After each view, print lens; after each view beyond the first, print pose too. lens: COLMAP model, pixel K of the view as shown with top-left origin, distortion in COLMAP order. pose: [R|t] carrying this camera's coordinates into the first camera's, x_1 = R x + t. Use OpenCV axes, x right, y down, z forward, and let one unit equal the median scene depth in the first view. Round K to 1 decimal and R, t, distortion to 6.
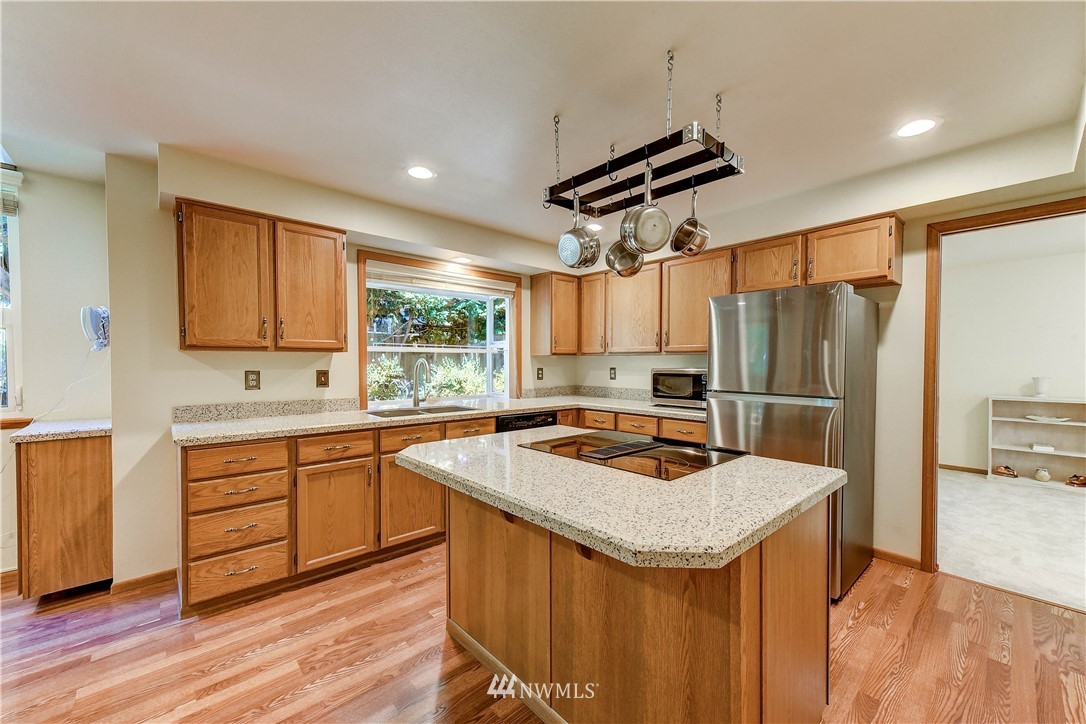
lens RADIAL K [[427.0, 0, 542.1], [0, 427.0, 367.7], [0, 0, 1]] dist [0.012233, -0.000023]
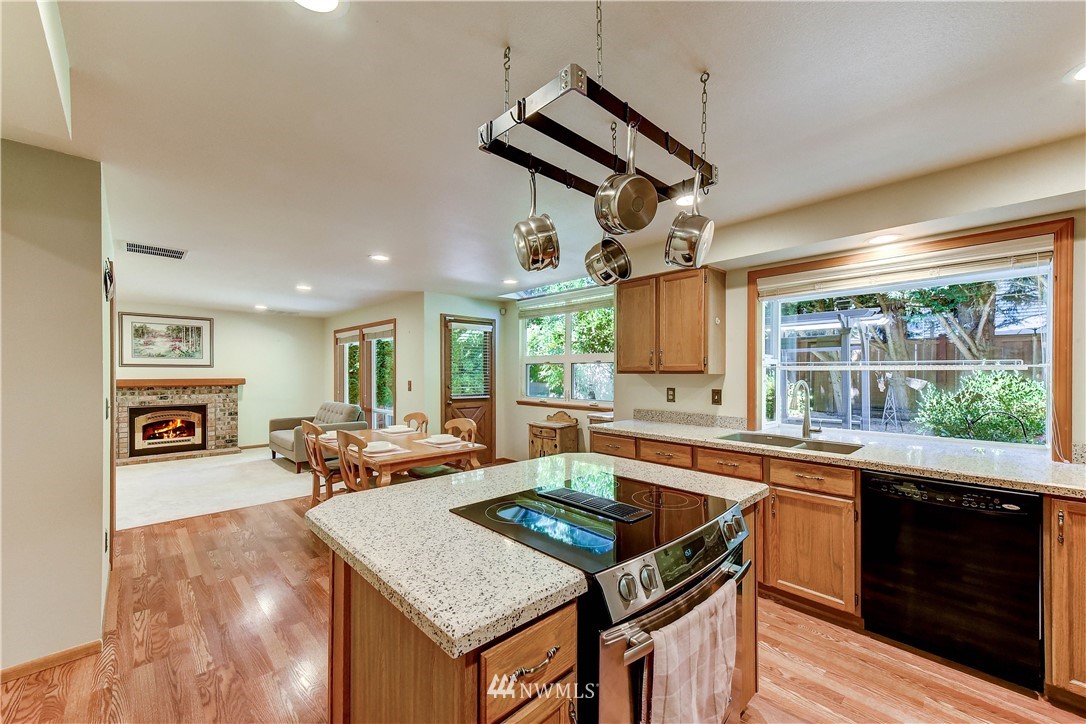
lens RADIAL K [[427.0, 0, 537.4], [0, 427.0, 373.2], [0, 0, 1]] dist [0.012233, -0.000023]
pose [[0.030337, -0.017311, -0.999390, 0.502843], [-0.027626, 0.999454, -0.018151, -0.002923], [0.999158, 0.028160, 0.029843, 0.419891]]
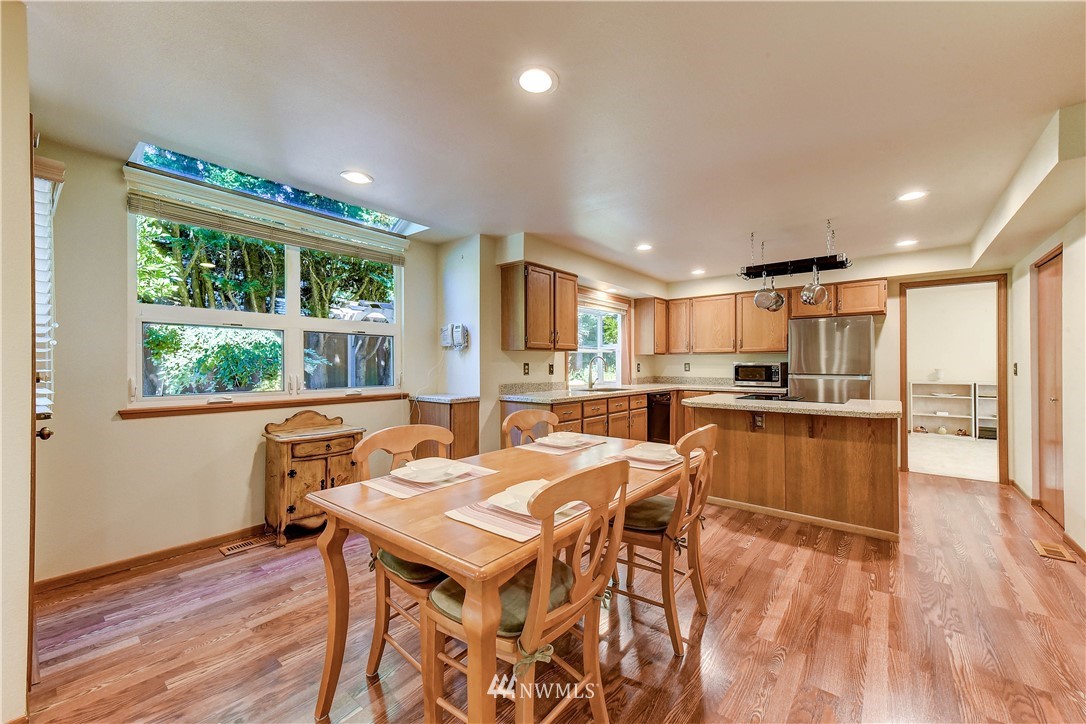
lens RADIAL K [[427.0, 0, 542.3], [0, 427.0, 363.4], [0, 0, 1]] dist [0.012233, -0.000023]
pose [[0.989609, -0.003745, 0.143736, -0.651723], [0.006190, 0.999844, -0.016563, 0.026301], [-0.143651, 0.017281, 0.989478, -0.443879]]
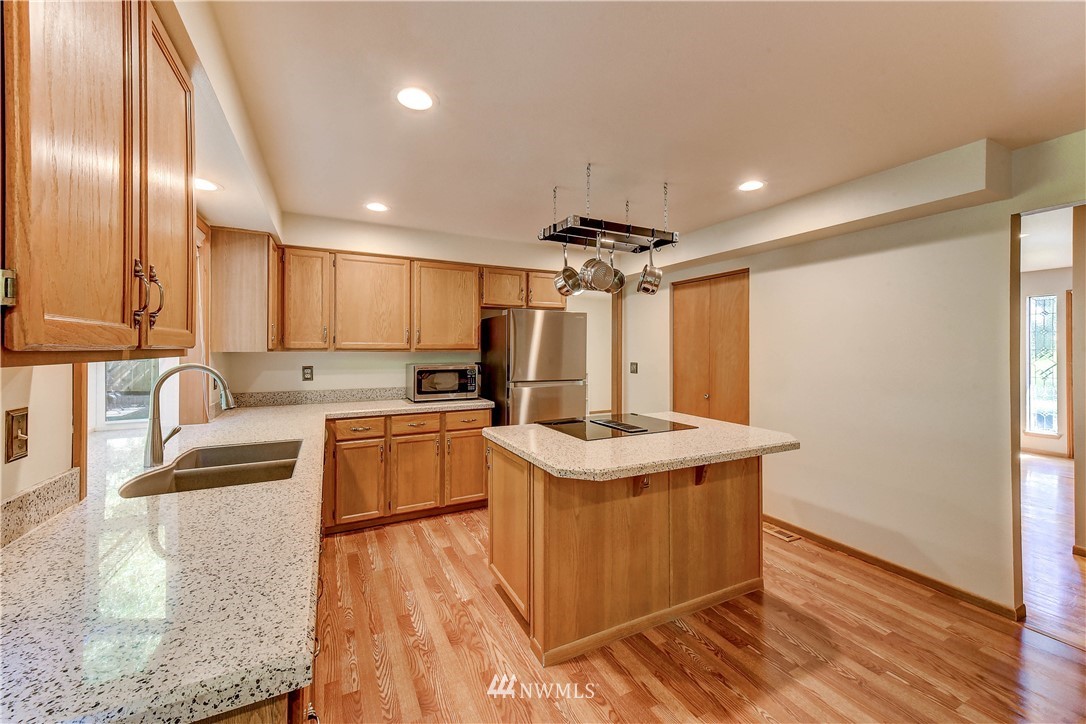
lens RADIAL K [[427.0, 0, 544.4], [0, 427.0, 354.0], [0, 0, 1]] dist [0.012233, -0.000023]
pose [[0.263778, -0.009881, 0.964533, -0.620680], [0.013811, 0.999884, 0.006466, -0.027401], [-0.964485, 0.011615, 0.263883, 0.435125]]
